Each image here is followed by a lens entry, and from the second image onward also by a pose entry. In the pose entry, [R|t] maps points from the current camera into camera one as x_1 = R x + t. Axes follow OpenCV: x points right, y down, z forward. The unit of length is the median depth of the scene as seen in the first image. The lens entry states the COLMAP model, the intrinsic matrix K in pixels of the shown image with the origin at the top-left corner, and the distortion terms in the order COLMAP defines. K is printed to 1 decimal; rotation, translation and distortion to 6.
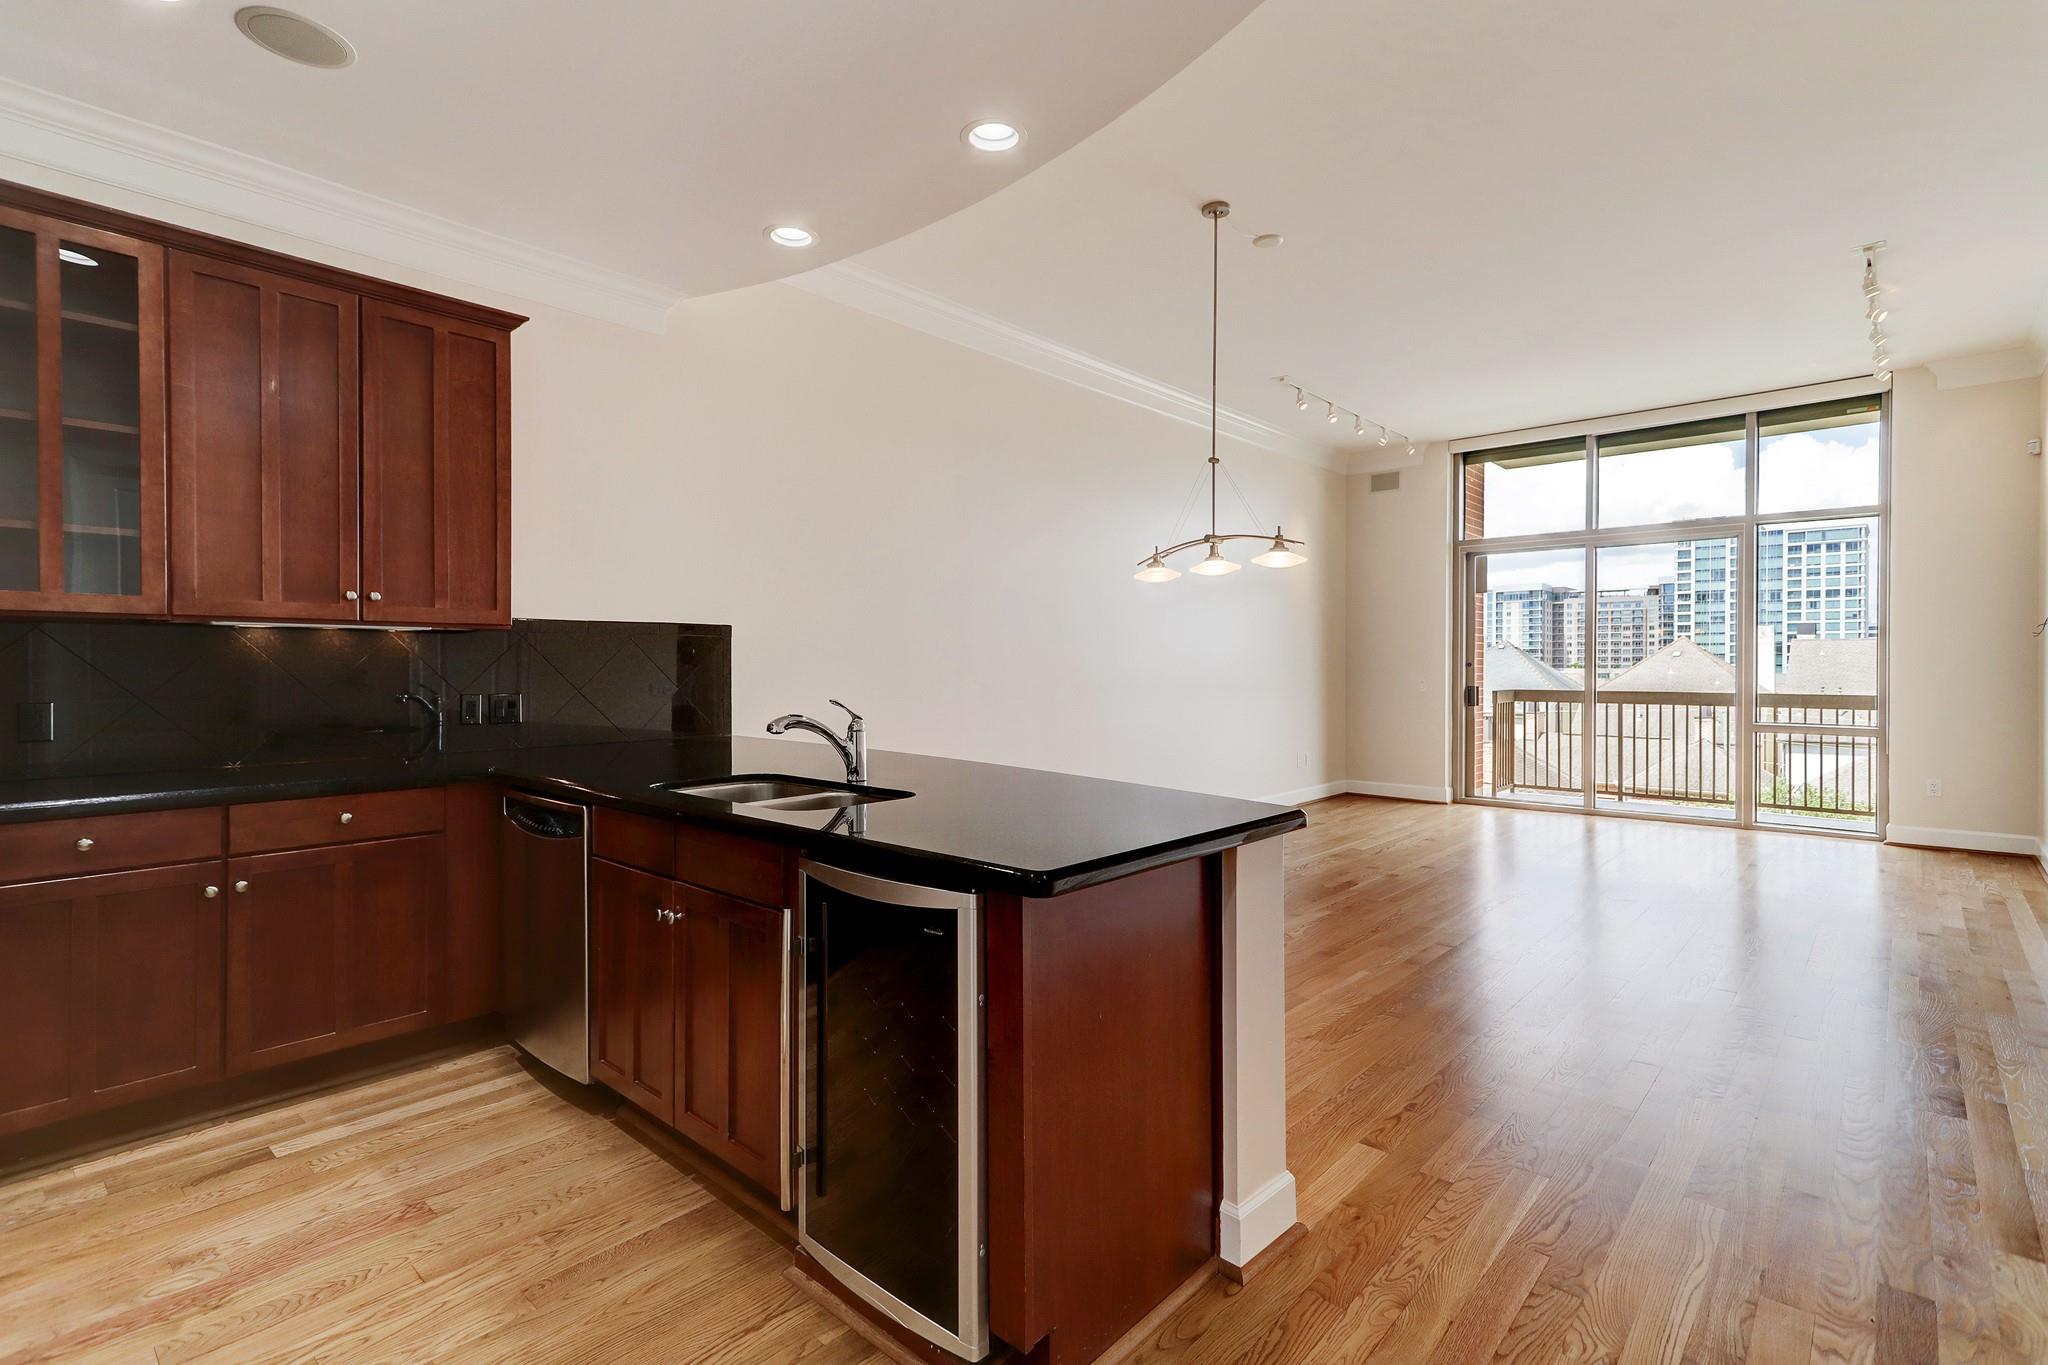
lens RADIAL K [[966.6, 0, 1022.7], [0, 966.6, 672.0], [0, 0, 1]] dist [0.027927, 0.000138]
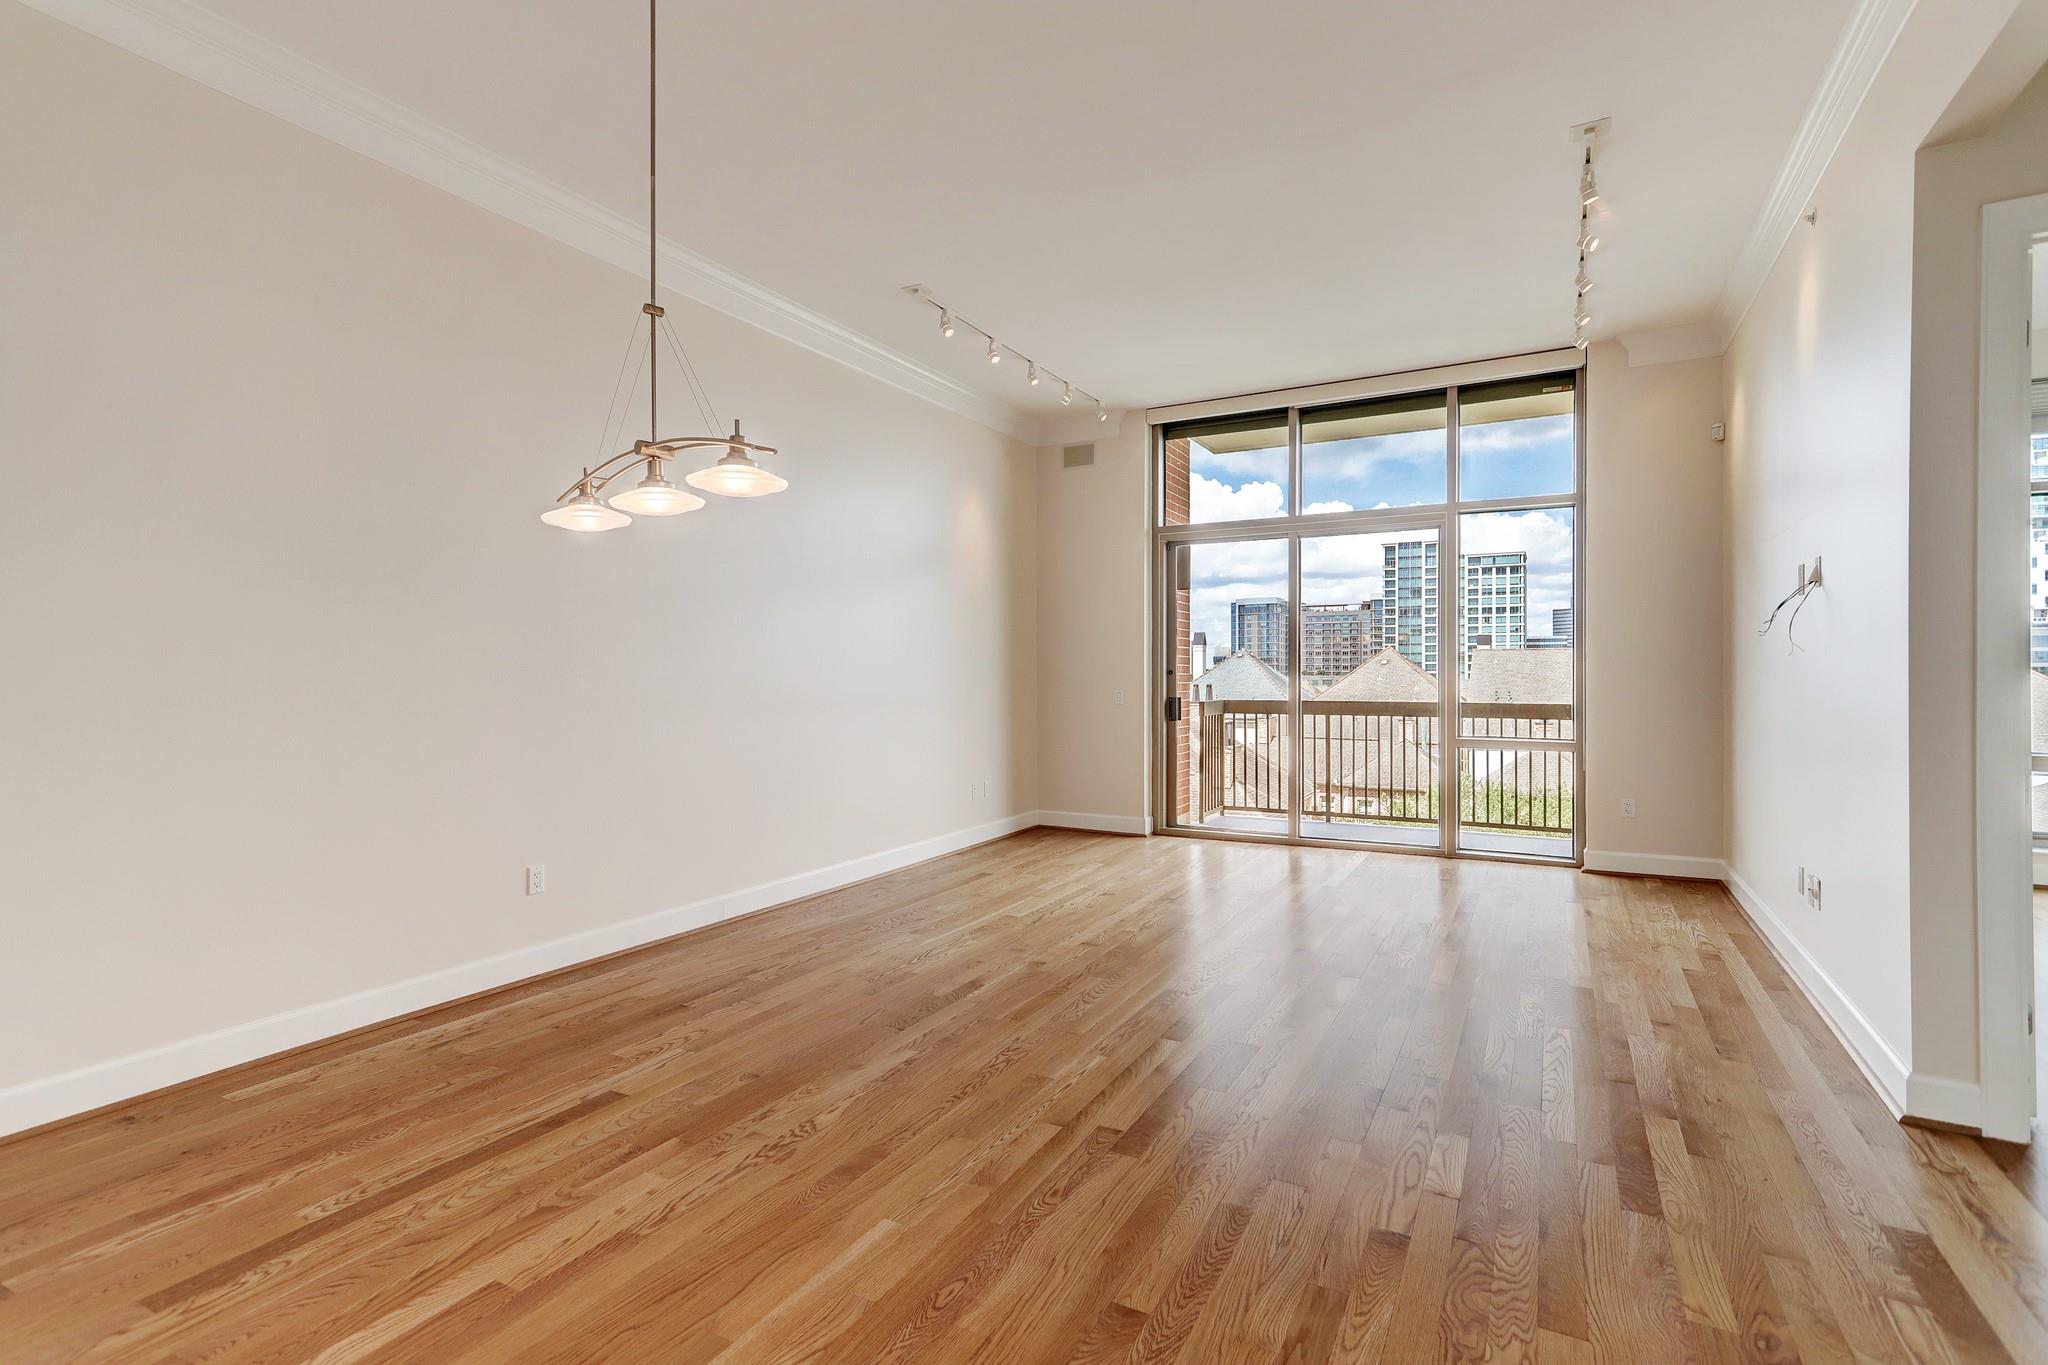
lens RADIAL K [[978.9, 0, 1024.0], [0, 978.9, 682.5], [0, 0, 1]] dist [0.018545, 0.000124]
pose [[0.972087, -0.005153, 0.234566, 0.131098], [0.004749, 0.999986, 0.002285, -0.001155], [-0.234575, -0.001107, 0.972097, 0.191226]]
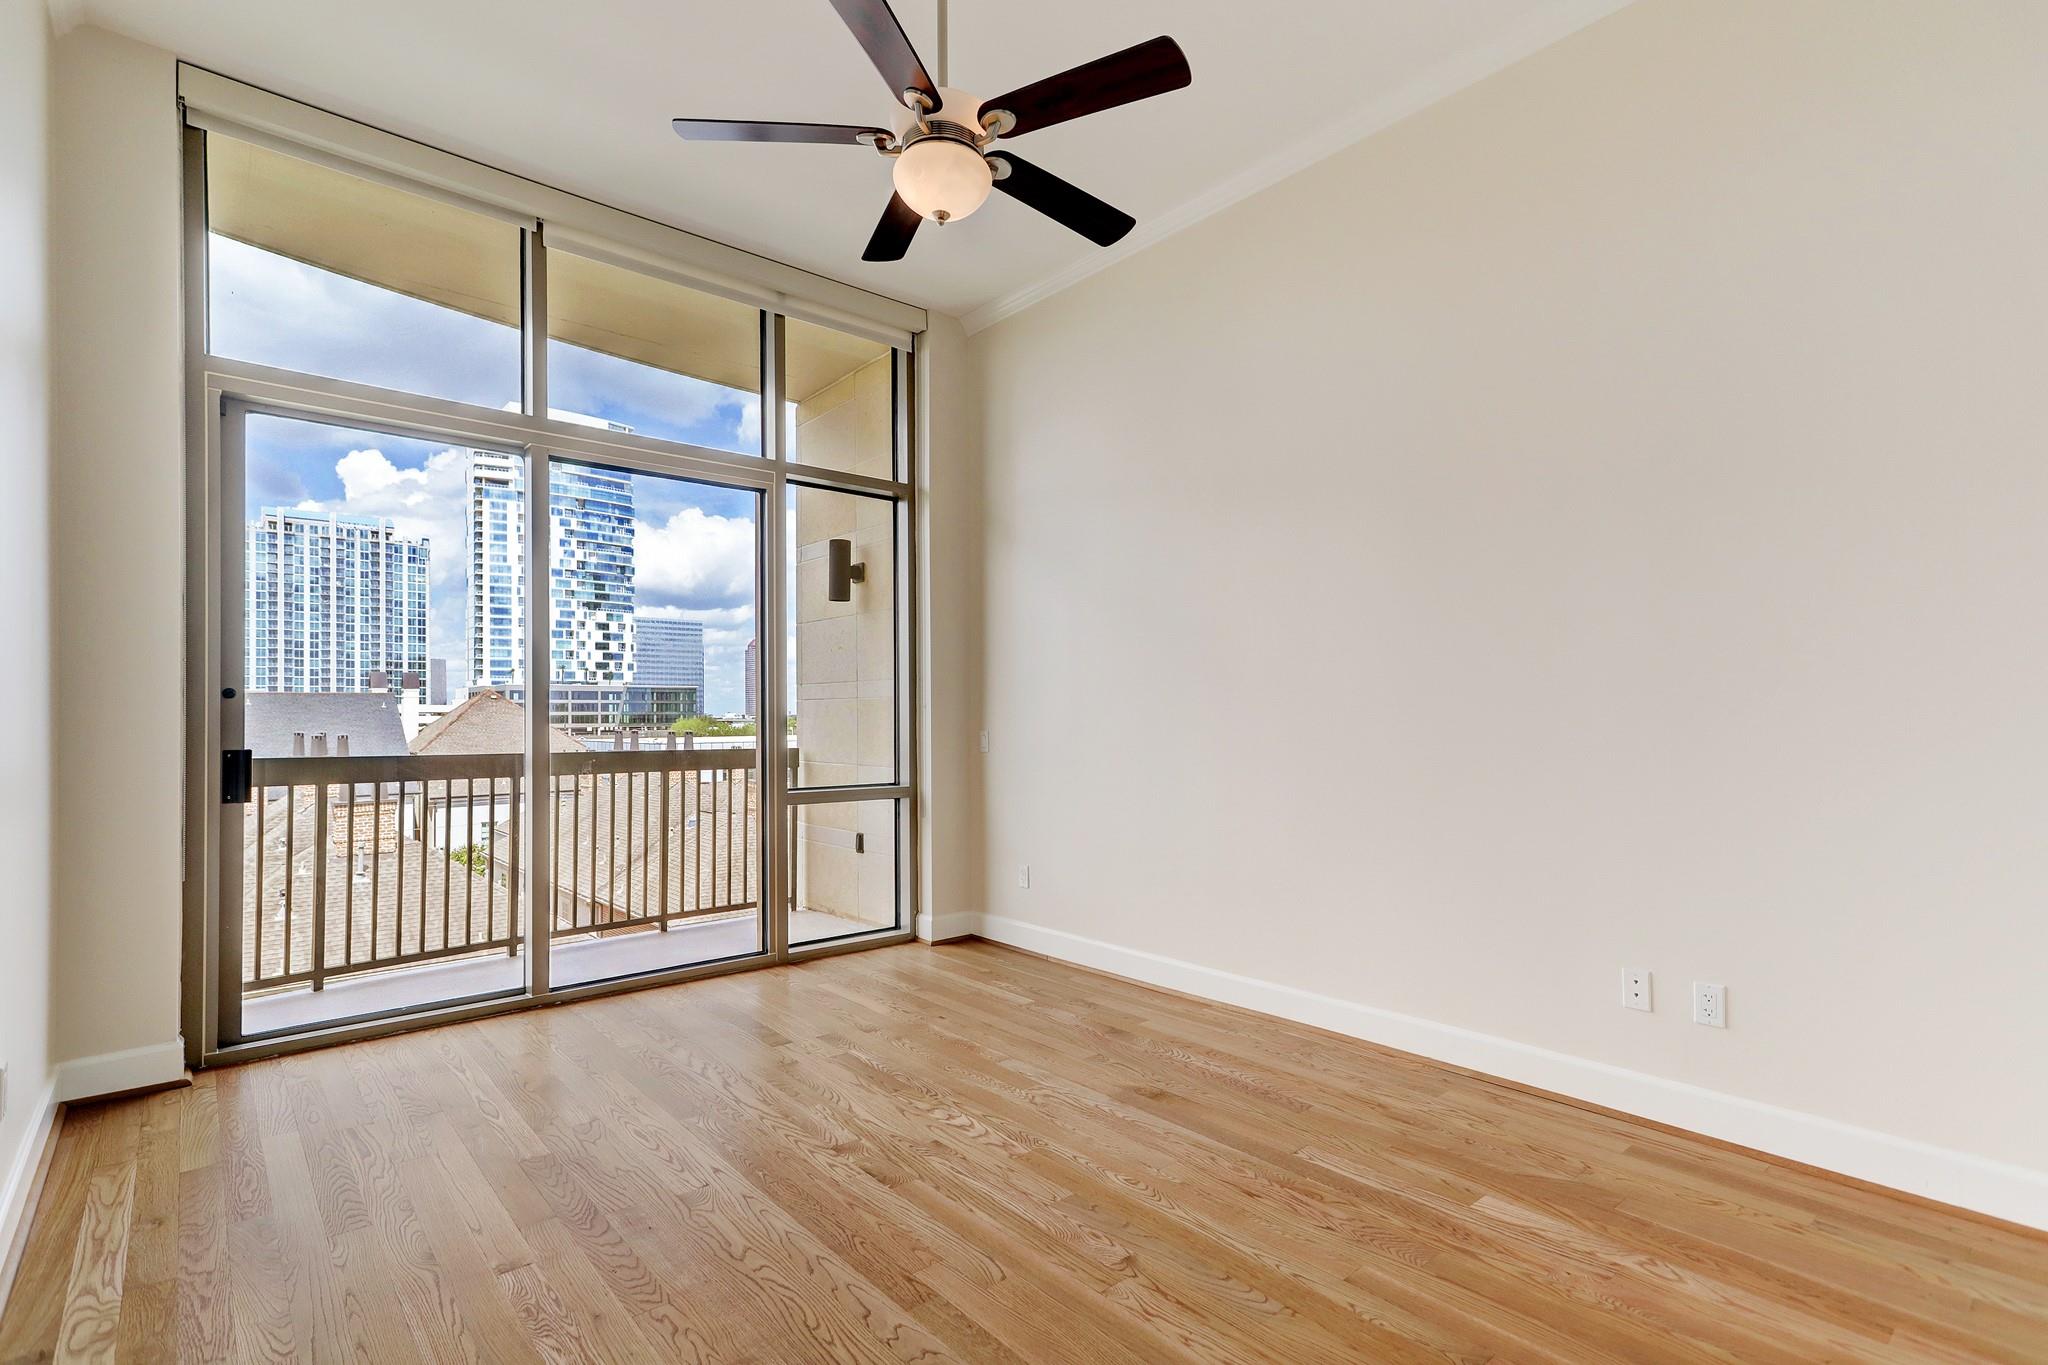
lens RADIAL K [[1004.4, 0, 1018.8], [0, 1004.4, 714.0], [0, 0, 1]] dist [-0.002184, 0.000316]
pose [[0.133709, 0.008239, 0.990986, 0.114385], [0.006519, 0.999936, -0.009193, 0.005987], [-0.990999, 0.007690, 0.133647, 0.640155]]
